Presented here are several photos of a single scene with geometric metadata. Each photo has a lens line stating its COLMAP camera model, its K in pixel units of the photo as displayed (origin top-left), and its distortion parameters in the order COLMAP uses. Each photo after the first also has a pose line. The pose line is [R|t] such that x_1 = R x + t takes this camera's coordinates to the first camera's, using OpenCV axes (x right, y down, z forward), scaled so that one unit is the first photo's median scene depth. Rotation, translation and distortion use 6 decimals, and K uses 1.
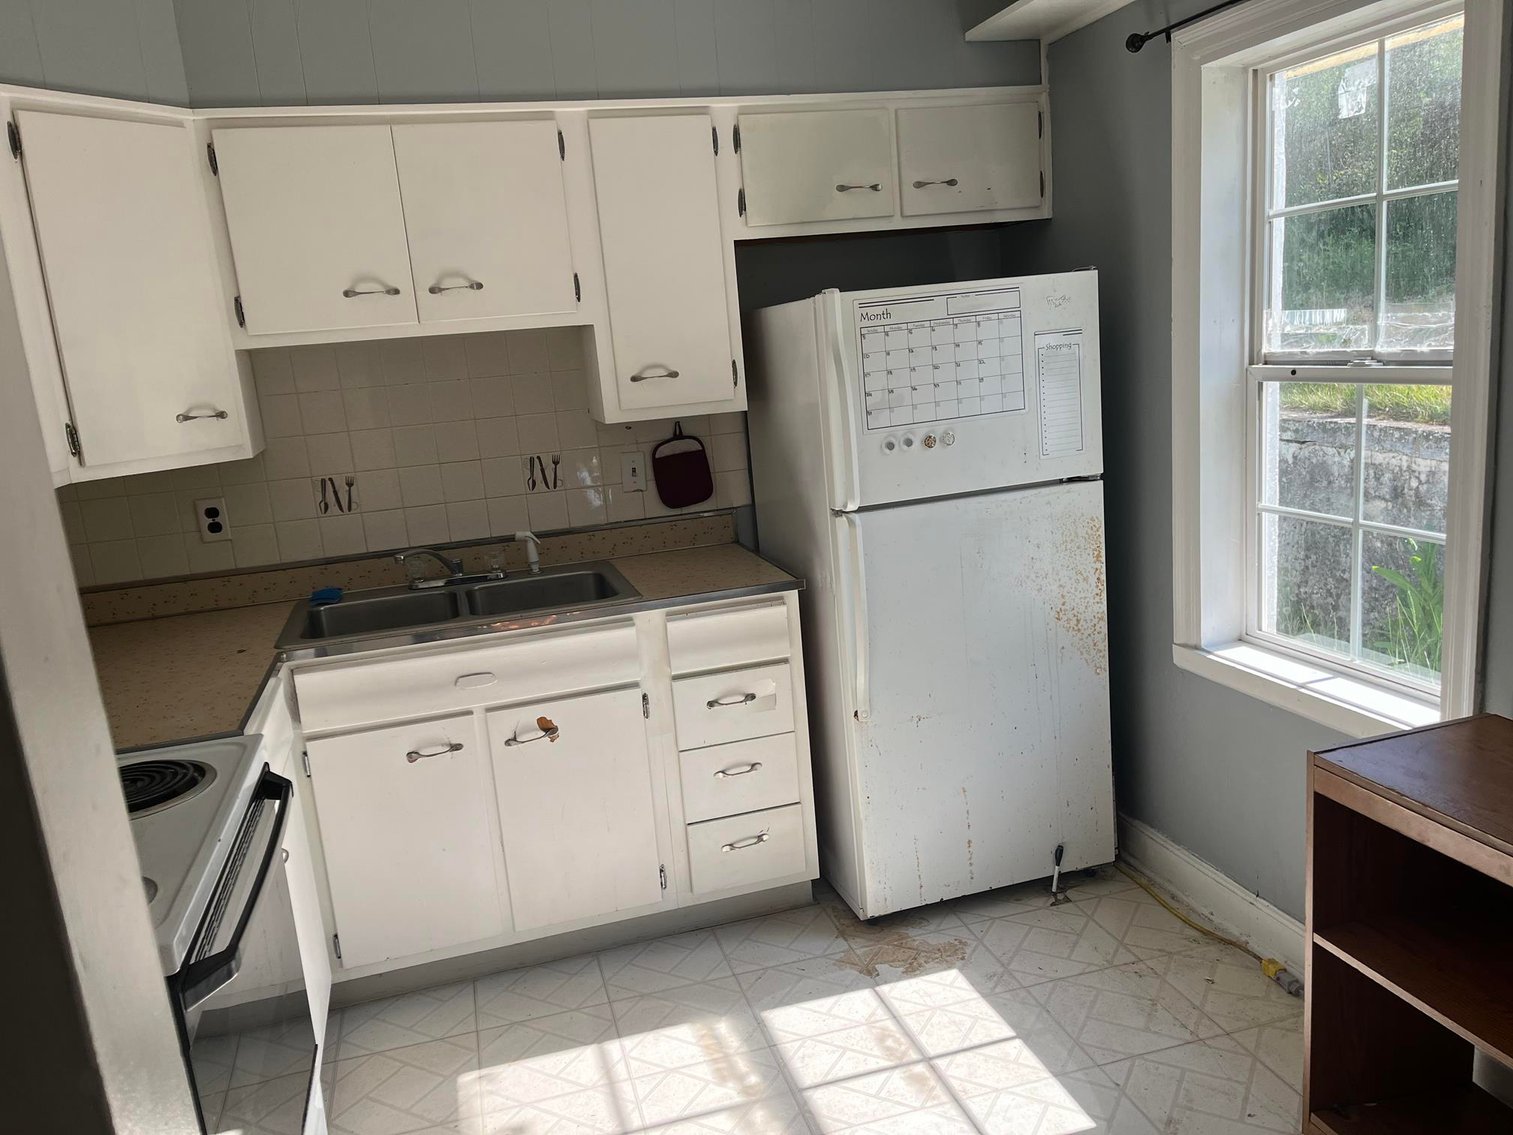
lens RADIAL K [[1140.0, 0, 754.2], [0, 1140.0, 576.5], [0, 0, 1]] dist [0.106314, -0.111065]
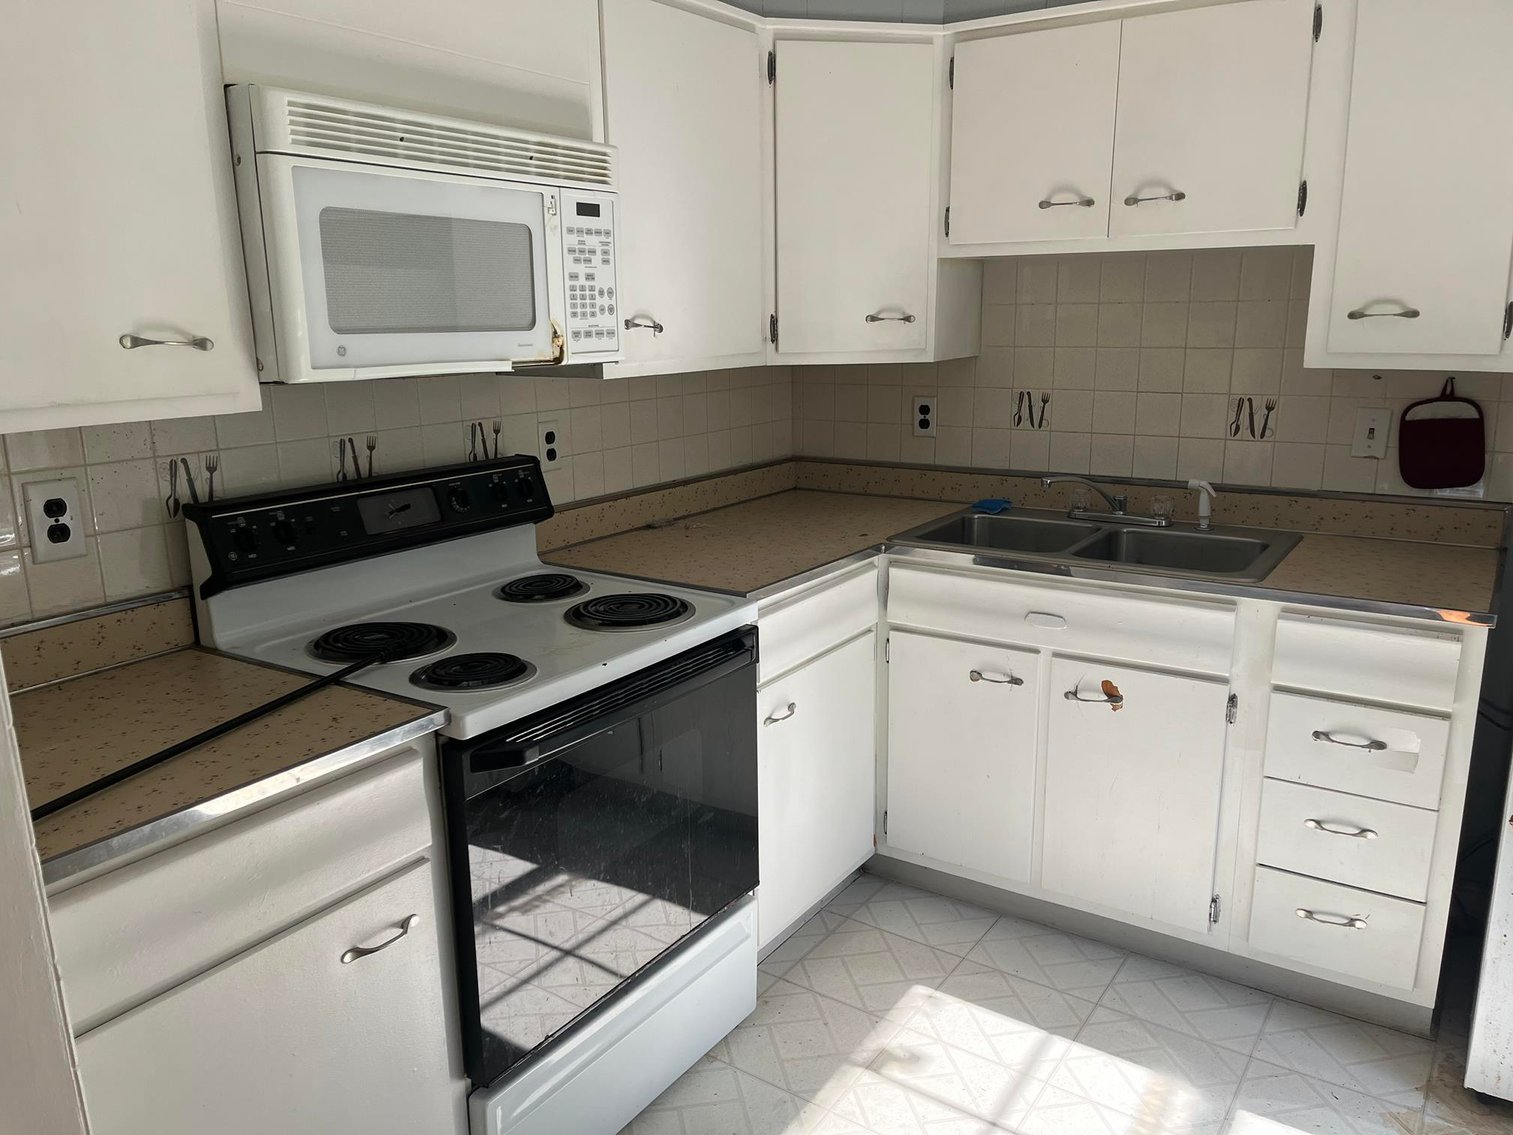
lens RADIAL K [[1153.3, 0, 759.8], [0, 1153.3, 570.2], [0, 0, 1]] dist [0.109146, -0.128080]
pose [[0.659147, 0.245924, -0.710666, 0.262695], [-0.198019, 0.968426, 0.151457, -0.046528], [0.725475, 0.040893, 0.687033, 0.157029]]
